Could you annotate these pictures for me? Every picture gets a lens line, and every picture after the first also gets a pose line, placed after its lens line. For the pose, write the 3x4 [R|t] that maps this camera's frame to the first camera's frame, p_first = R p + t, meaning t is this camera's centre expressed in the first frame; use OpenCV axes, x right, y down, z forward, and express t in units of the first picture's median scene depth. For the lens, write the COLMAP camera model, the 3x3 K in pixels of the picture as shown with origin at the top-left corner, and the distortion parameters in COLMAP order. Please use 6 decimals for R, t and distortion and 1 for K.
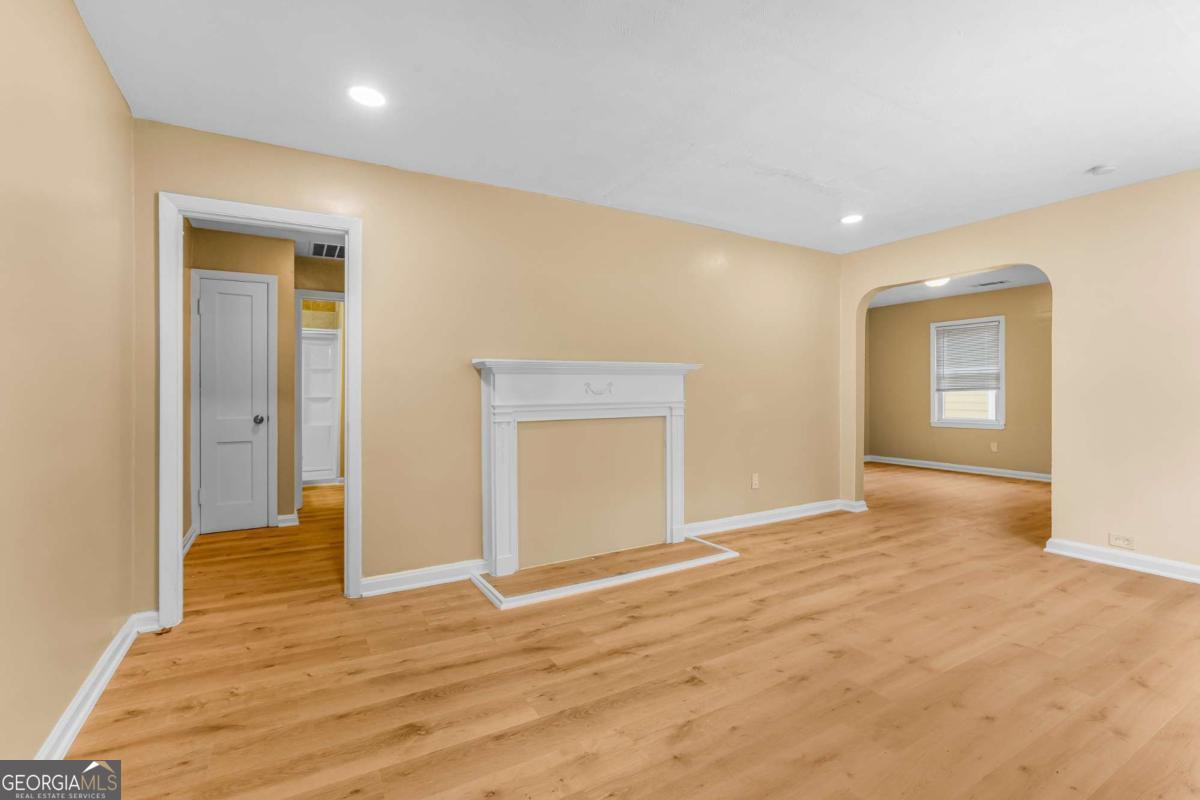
lens RADIAL K [[544.6, 0, 599.1], [0, 544.6, 378.1], [0, 0, 1]] dist [0.012825, 0.000476]
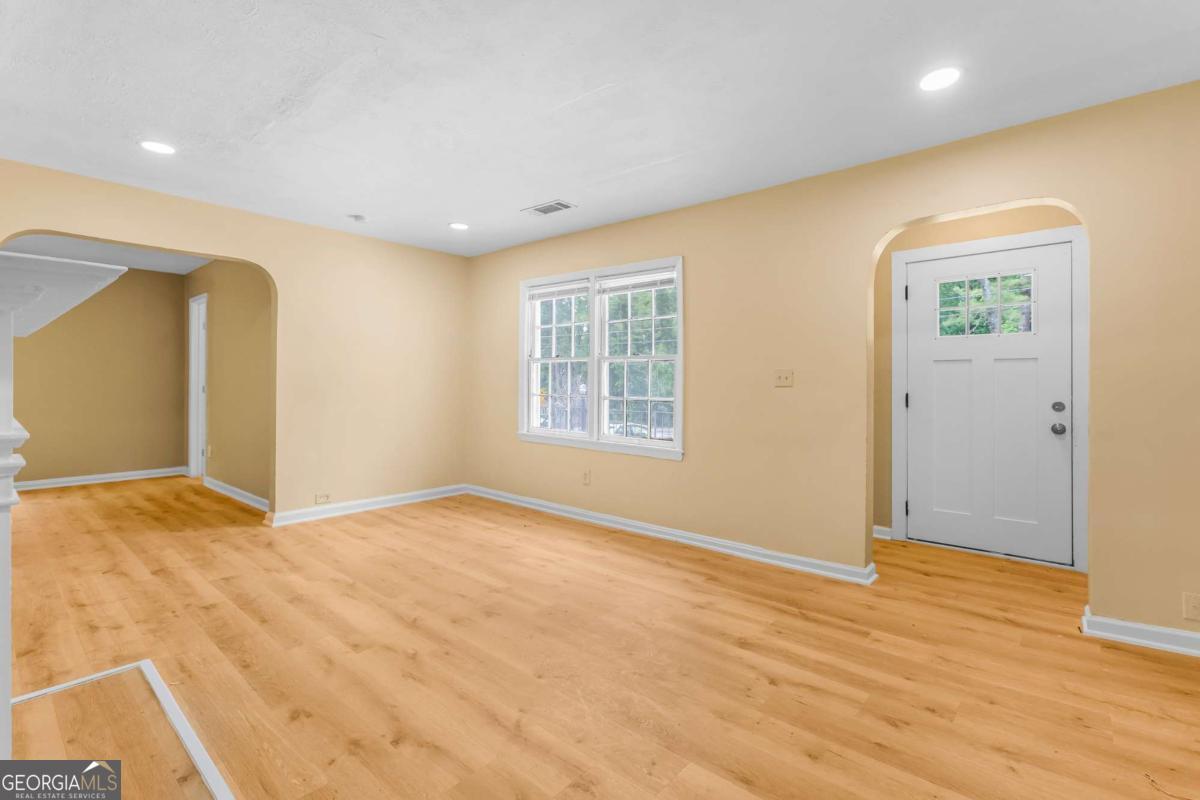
lens RADIAL K [[544.6, 0, 599.1], [0, 544.6, 378.1], [0, 0, 1]] dist [0.012825, 0.000476]
pose [[-0.314471, 0.012078, 0.949190, -0.594125], [-0.029145, 0.999325, -0.022372, 0.023307], [-0.948819, -0.034700, -0.313907, 0.949606]]
